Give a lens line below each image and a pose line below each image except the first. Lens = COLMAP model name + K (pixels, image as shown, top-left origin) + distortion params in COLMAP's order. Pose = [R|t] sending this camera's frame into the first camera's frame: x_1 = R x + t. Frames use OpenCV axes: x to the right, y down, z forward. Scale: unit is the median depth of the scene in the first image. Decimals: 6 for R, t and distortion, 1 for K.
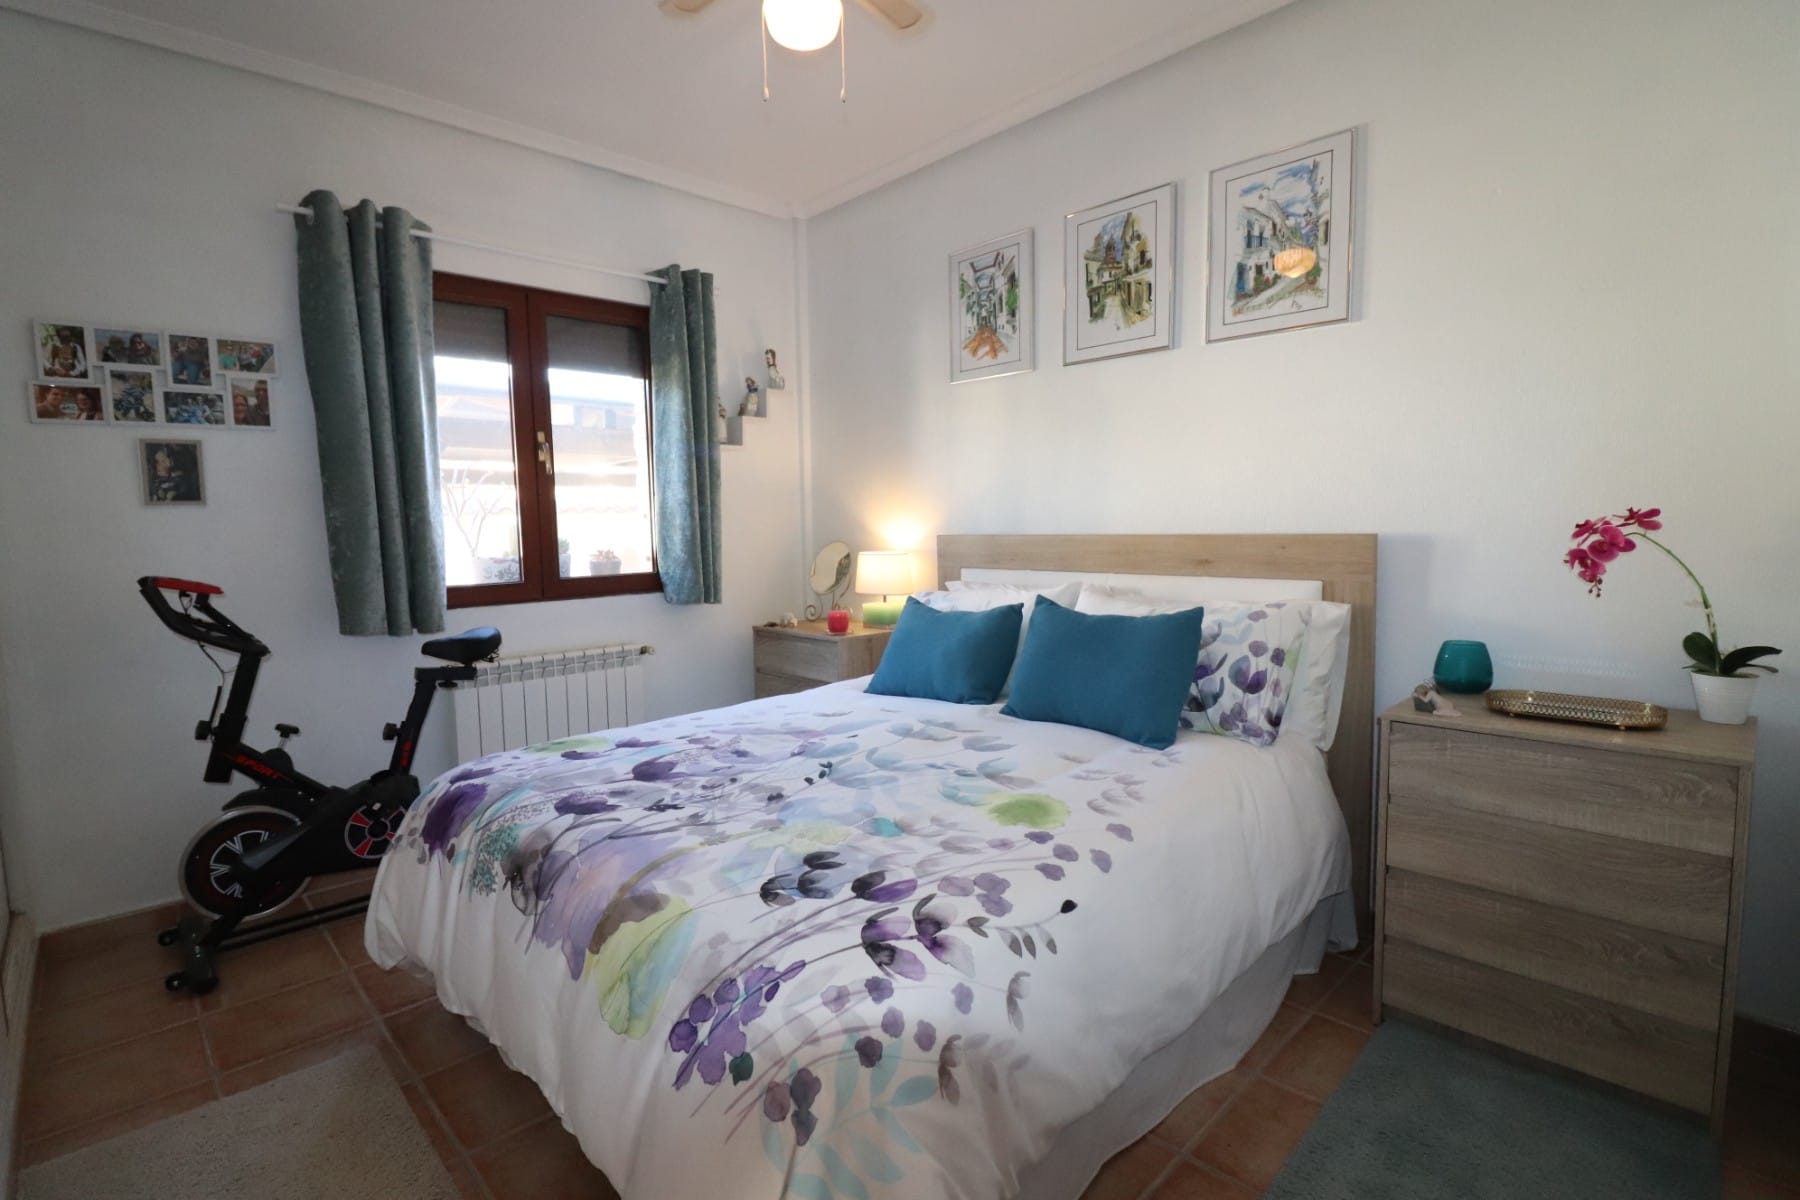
lens RADIAL K [[840.6, 0, 890.3], [0, 840.6, 590.2], [0, 0, 1]] dist [-0.001707, -0.012023]
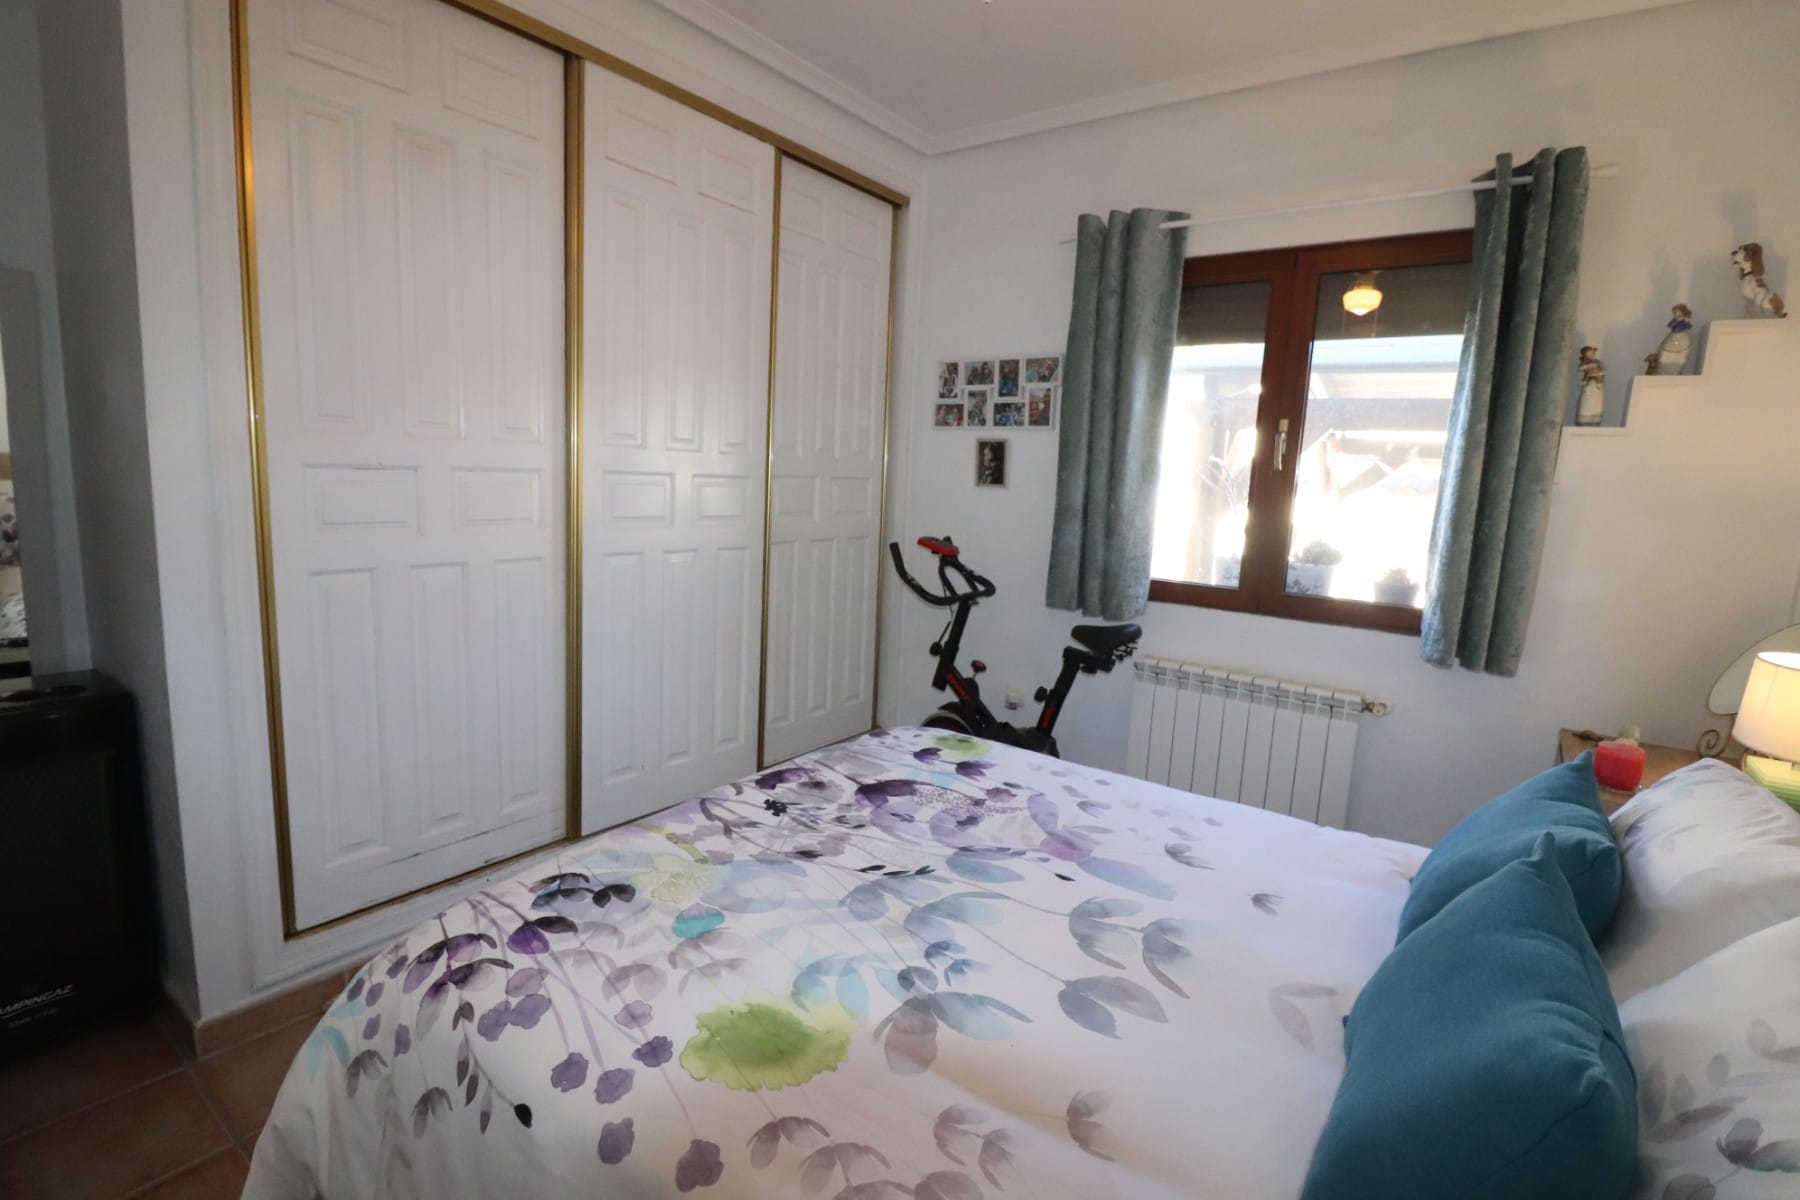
lens RADIAL K [[840.6, 0, 890.3], [0, 840.6, 590.2], [0, 0, 1]] dist [-0.001707, -0.012023]
pose [[0.160666, 0.171869, -0.971930, 0.531303], [-0.129591, 0.979871, 0.151851, -0.136243], [0.978464, 0.101556, 0.179705, 0.670145]]
